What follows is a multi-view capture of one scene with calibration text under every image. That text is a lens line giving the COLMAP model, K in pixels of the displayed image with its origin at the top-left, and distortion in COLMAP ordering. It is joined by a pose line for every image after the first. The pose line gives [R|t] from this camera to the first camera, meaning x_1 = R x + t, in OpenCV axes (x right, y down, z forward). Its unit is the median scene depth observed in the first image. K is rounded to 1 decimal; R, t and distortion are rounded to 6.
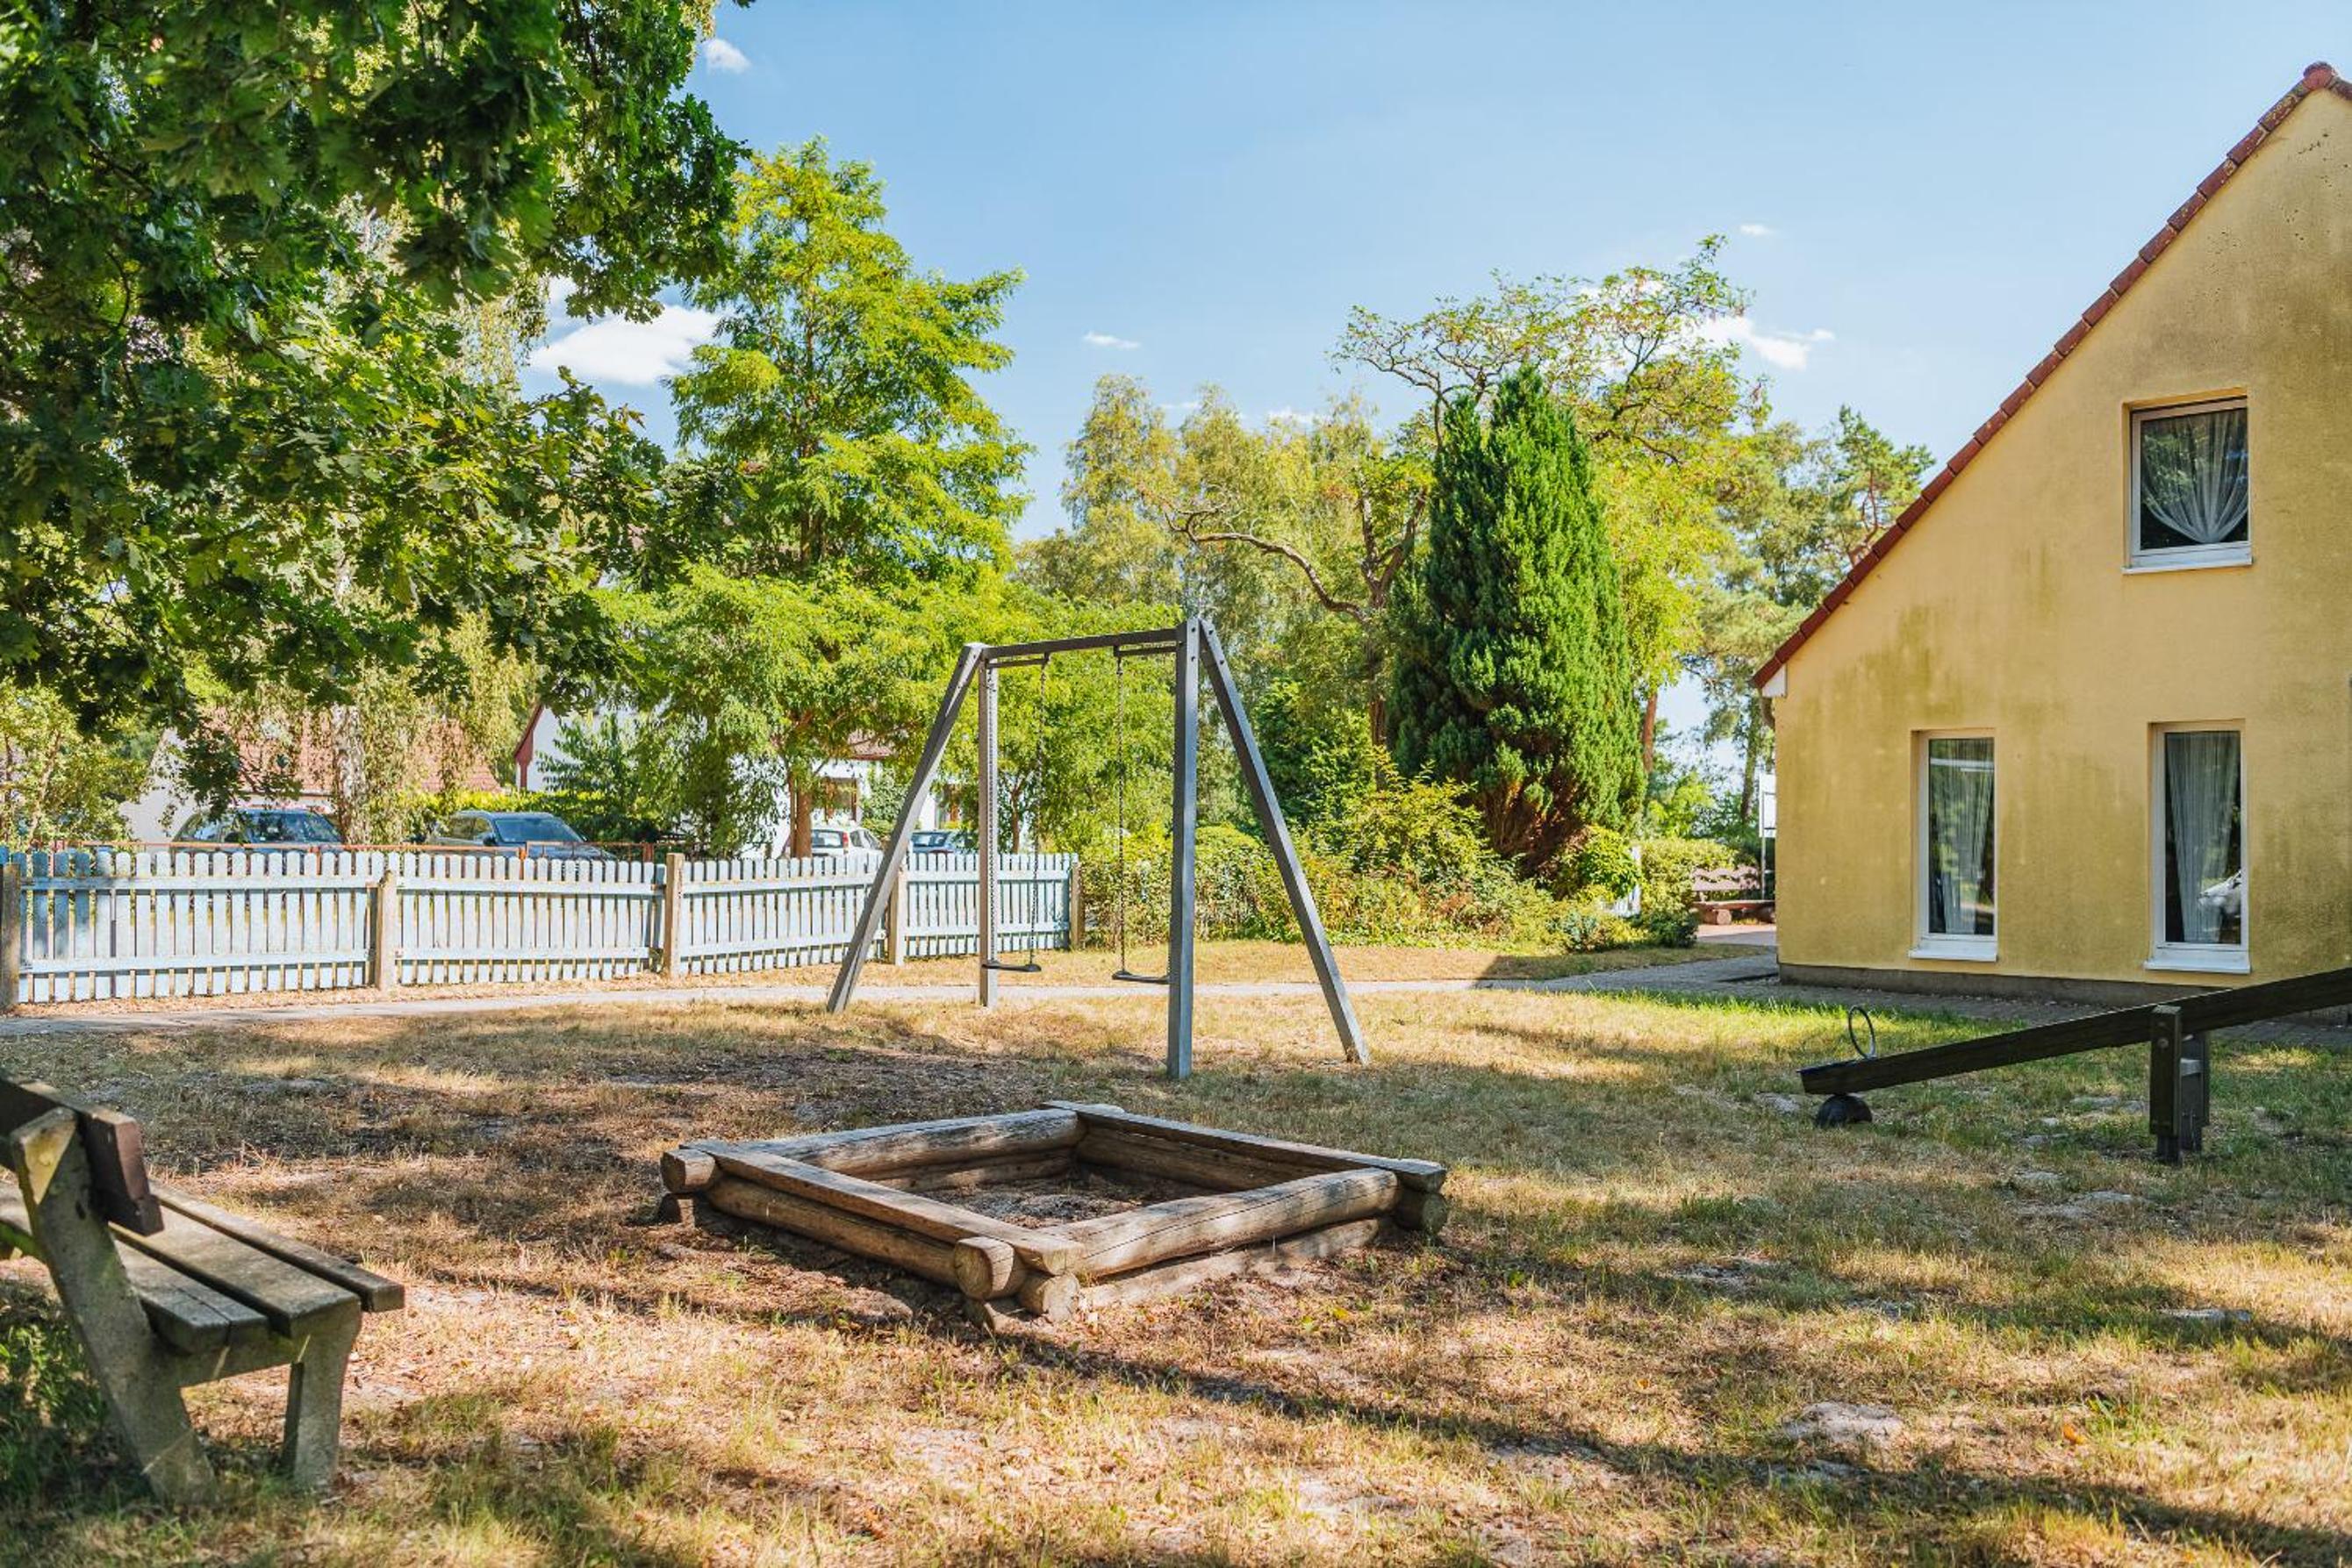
lens RADIAL K [[1768.6, 0, 1174.2], [0, 1768.6, 781.6], [0, 0, 1]] dist [-0.061051, 0.005049]
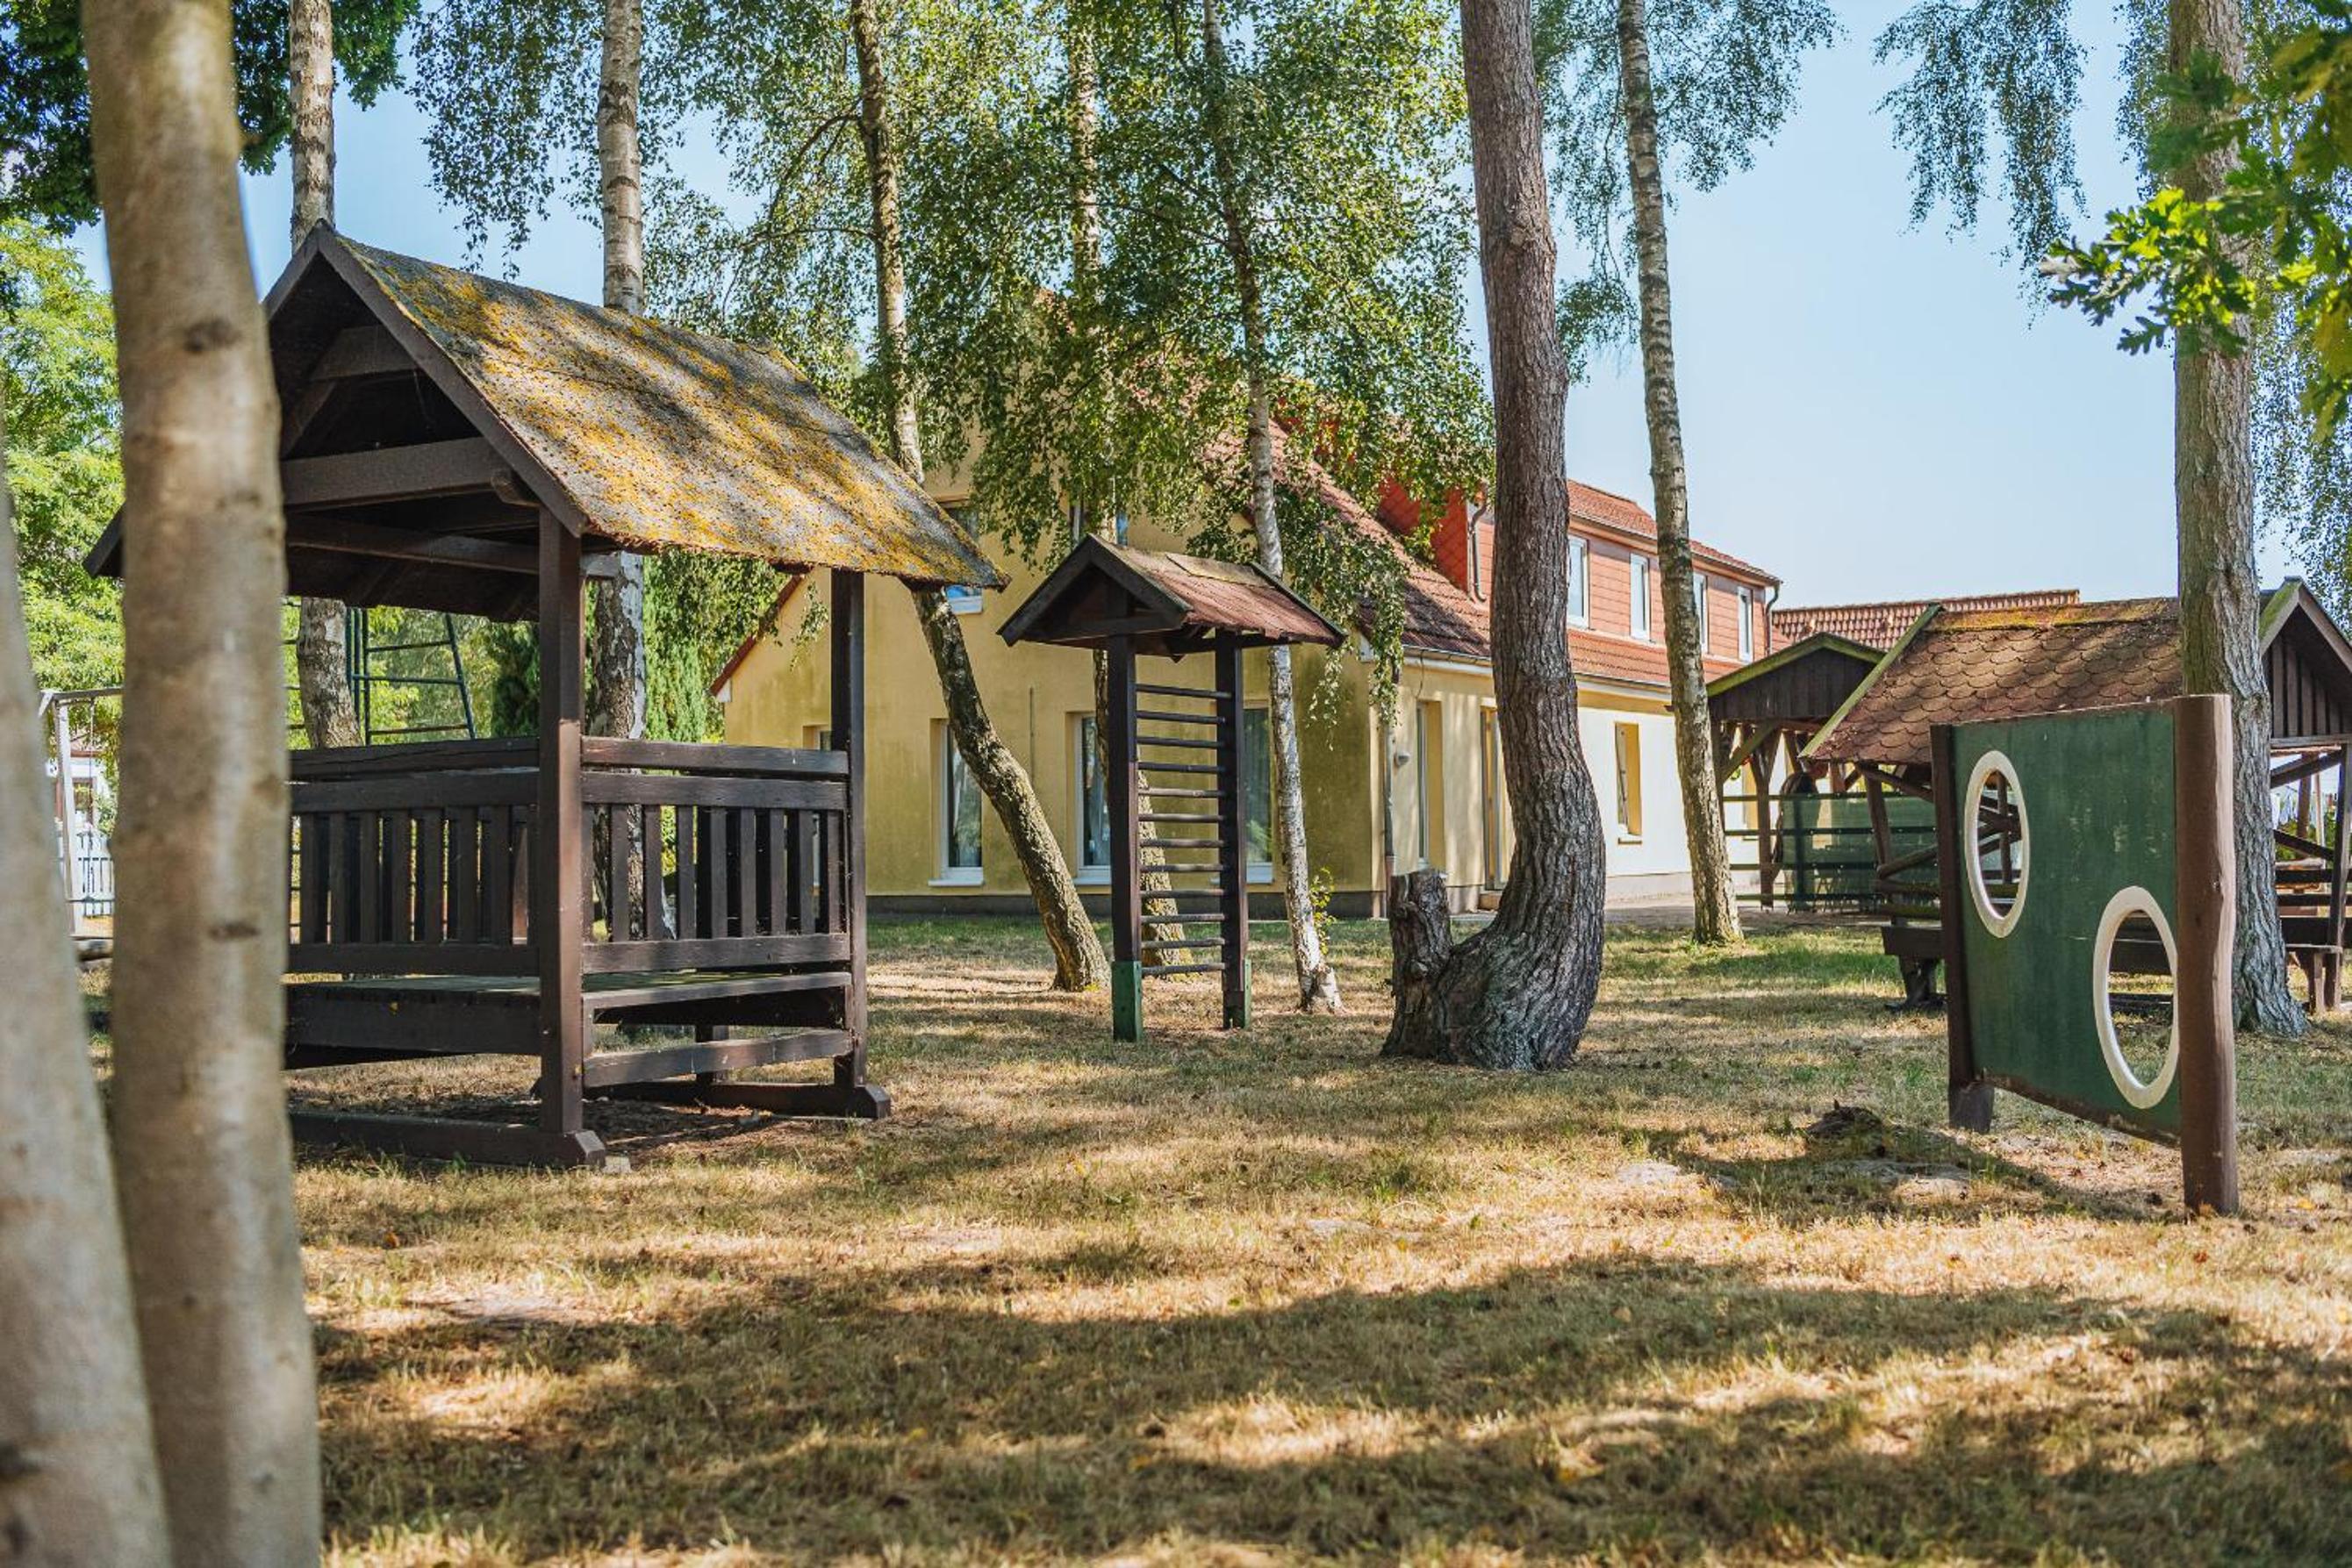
lens RADIAL K [[2423.0, 0, 1170.9], [0, 2423.0, 776.9], [0, 0, 1]] dist [-0.009045, 0.034553]
pose [[0.979766, -0.025714, 0.198486, 0.266629], [0.024508, 0.999663, 0.008534, 0.001473], [-0.198638, -0.003497, 0.980067, -0.788742]]
